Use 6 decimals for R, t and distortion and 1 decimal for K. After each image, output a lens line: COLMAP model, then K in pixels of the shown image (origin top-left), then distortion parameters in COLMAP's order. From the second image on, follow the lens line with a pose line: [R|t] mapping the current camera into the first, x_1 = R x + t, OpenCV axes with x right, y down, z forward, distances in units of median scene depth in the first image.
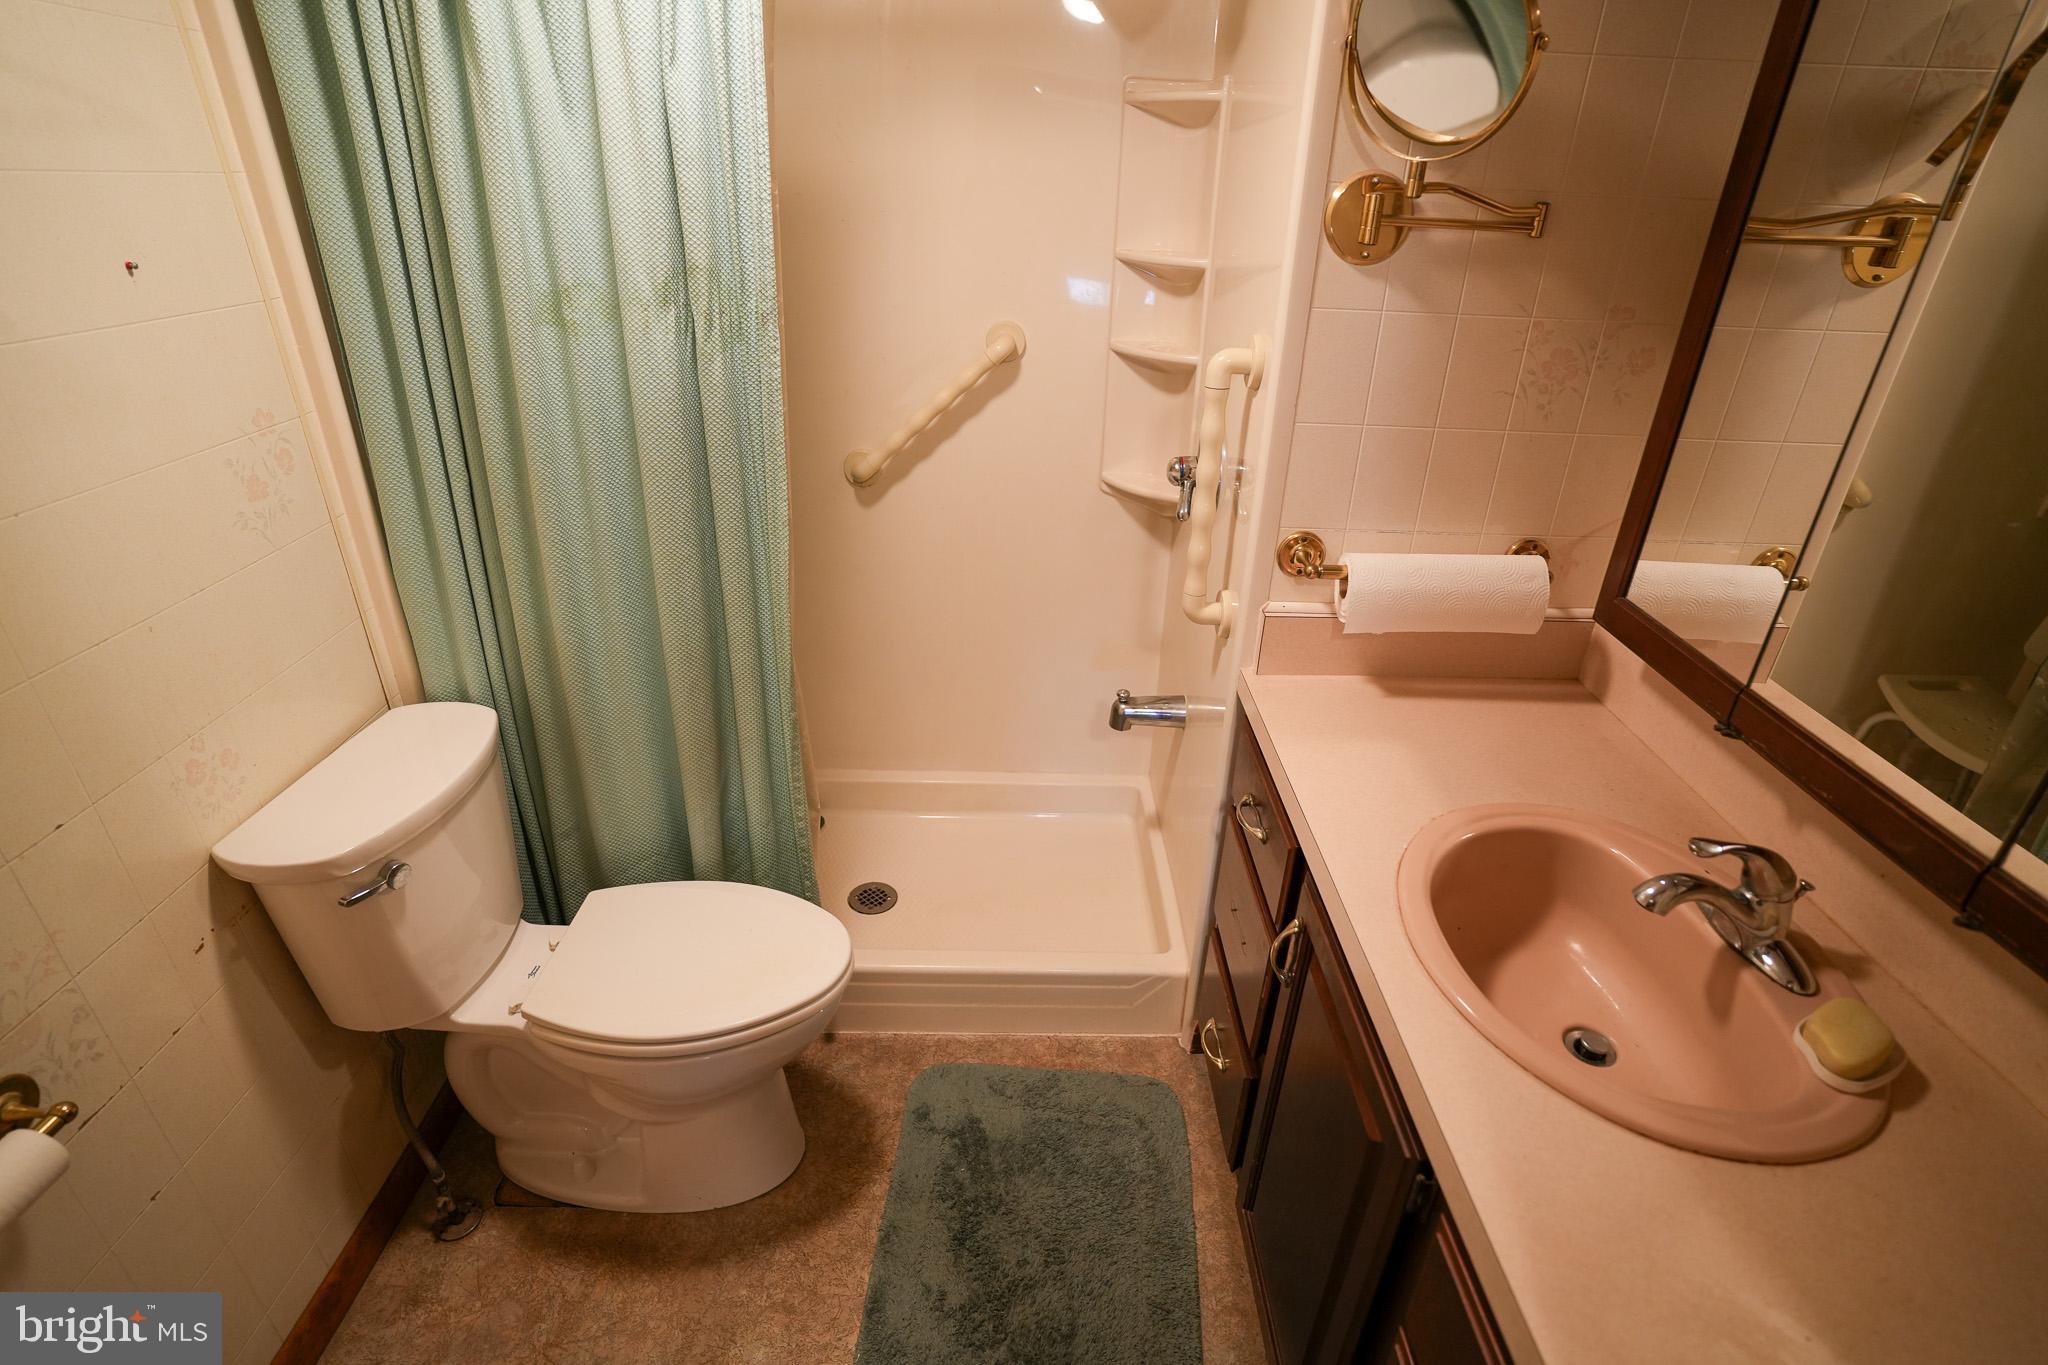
lens RADIAL K [[999.4, 0, 1022.0], [0, 999.4, 683.2], [0, 0, 1]] dist [-0.077666, 0.034589]
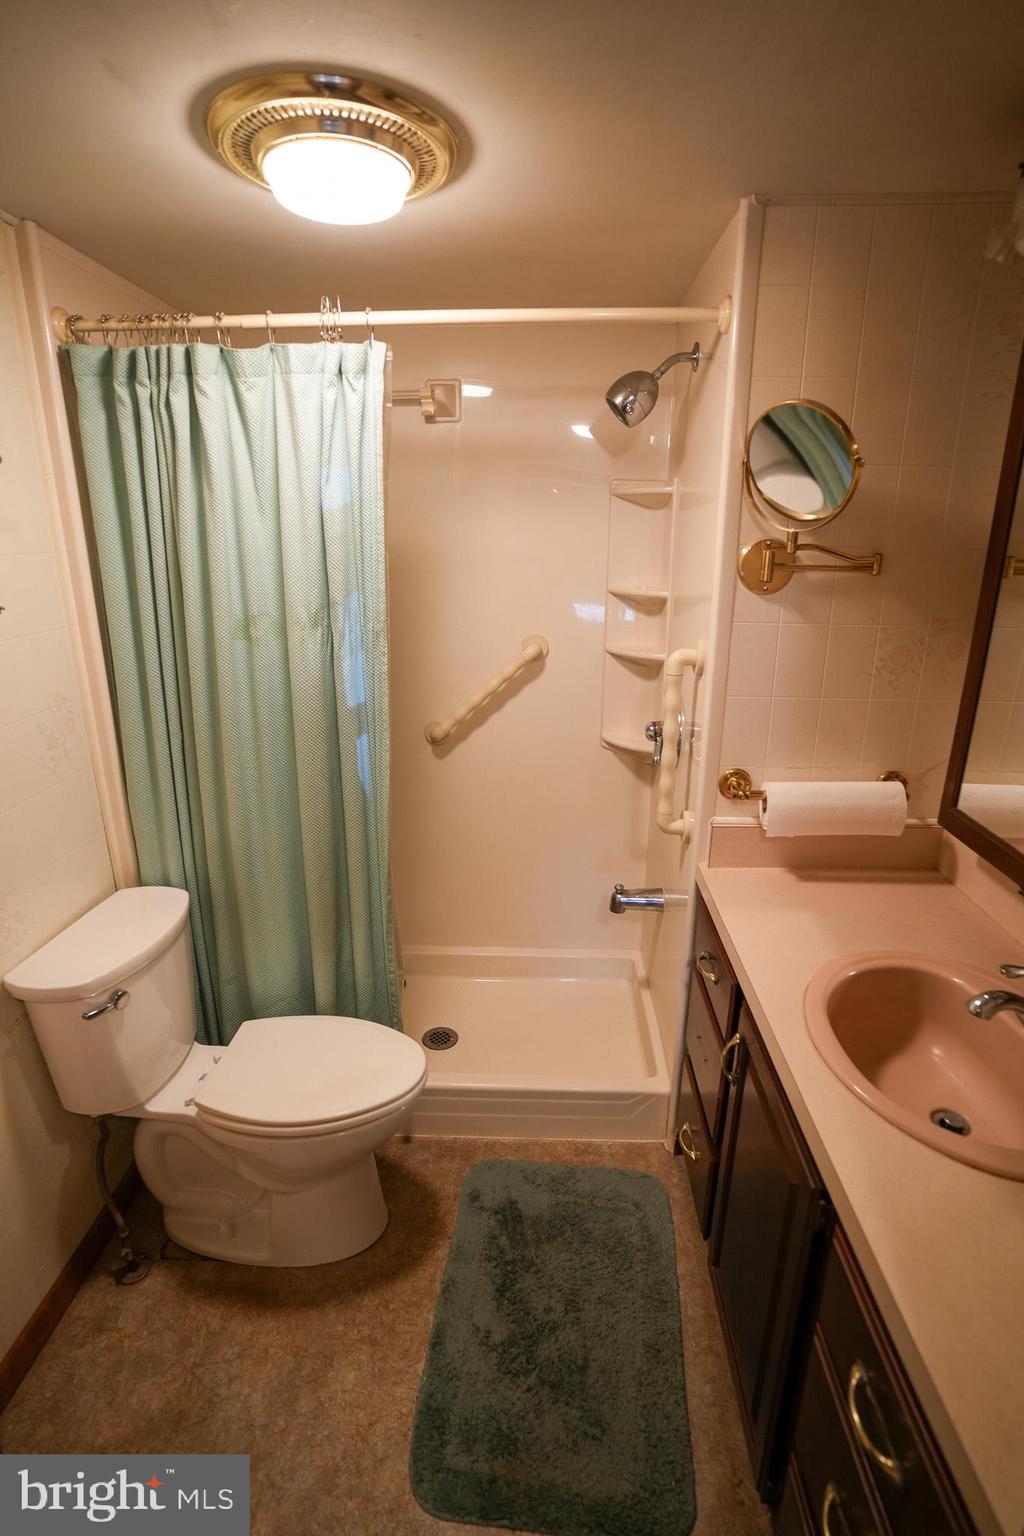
lens RADIAL K [[749.6, 0, 513.7], [0, 749.6, 776.0], [0, 0, 1]] dist [-0.077666, 0.034589]
pose [[0.998749, -0.006744, -0.049556, 0.008034], [-0.001368, 0.986814, -0.161850, 0.036515], [0.049994, 0.161716, 0.985570, -0.102596]]
